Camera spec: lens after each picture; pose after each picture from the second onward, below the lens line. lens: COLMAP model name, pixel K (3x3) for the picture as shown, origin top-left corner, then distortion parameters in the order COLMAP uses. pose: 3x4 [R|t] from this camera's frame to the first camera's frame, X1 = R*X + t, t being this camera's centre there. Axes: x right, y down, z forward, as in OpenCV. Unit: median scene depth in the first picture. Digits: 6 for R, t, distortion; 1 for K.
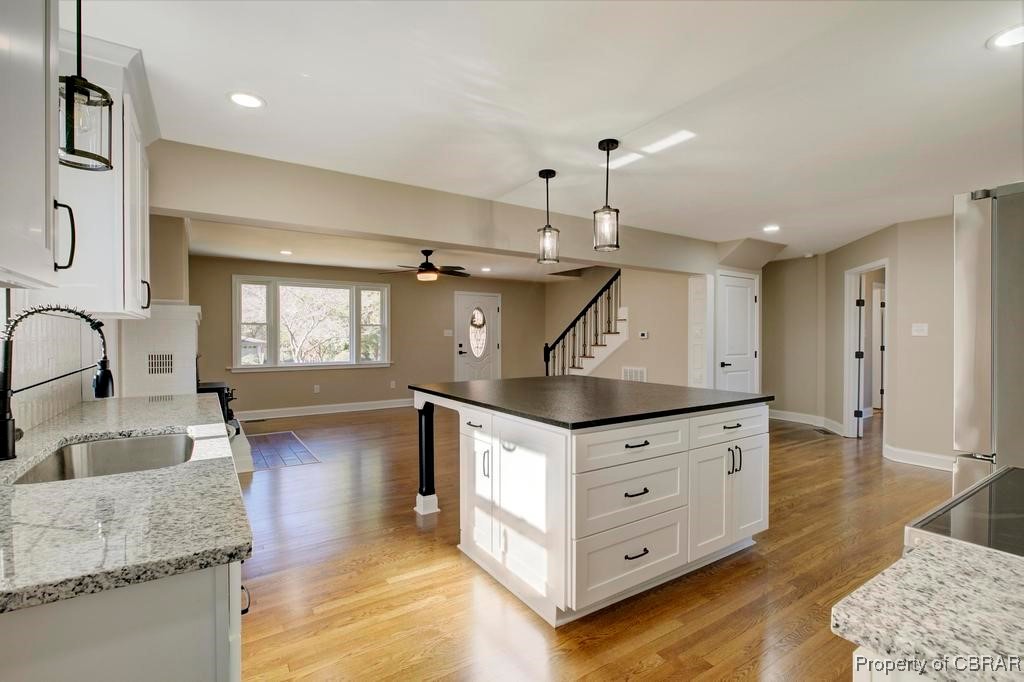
lens RADIAL K [[471.0, 0, 505.7], [0, 471.0, 343.9], [0, 0, 1]] dist [-0.027012, 0.006602]
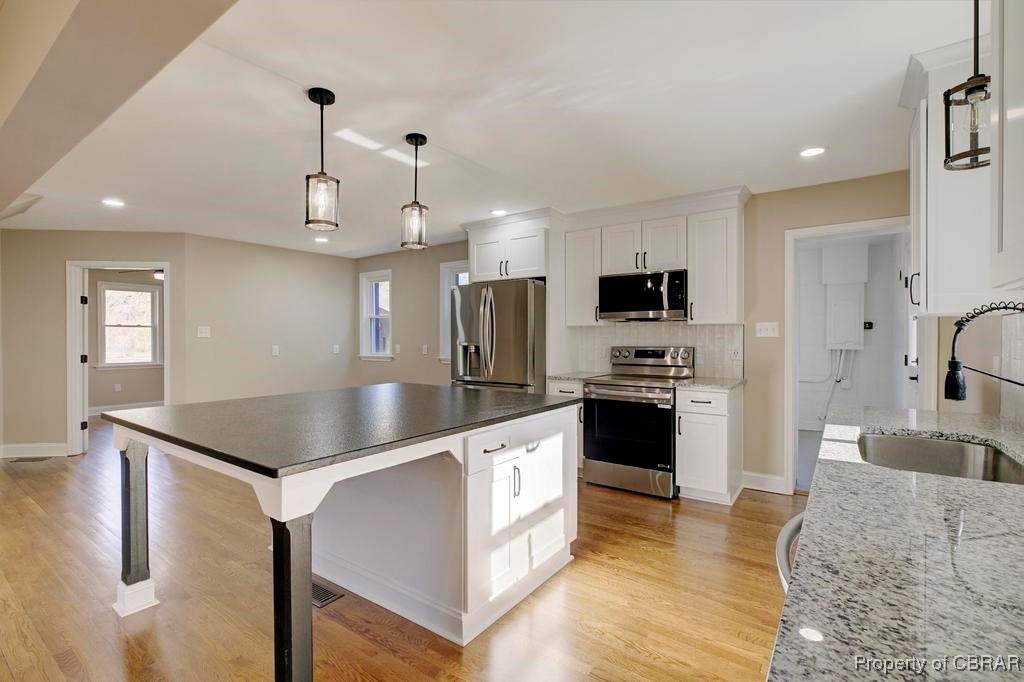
lens RADIAL K [[471.0, 0, 513.1], [0, 471.0, 341.6], [0, 0, 1]] dist [-0.027012, 0.006602]
pose [[-0.381762, -0.005439, 0.924245, -0.868361], [0.014399, 0.999826, 0.011832, -0.016731], [-0.924148, 0.017825, -0.381618, 1.365996]]
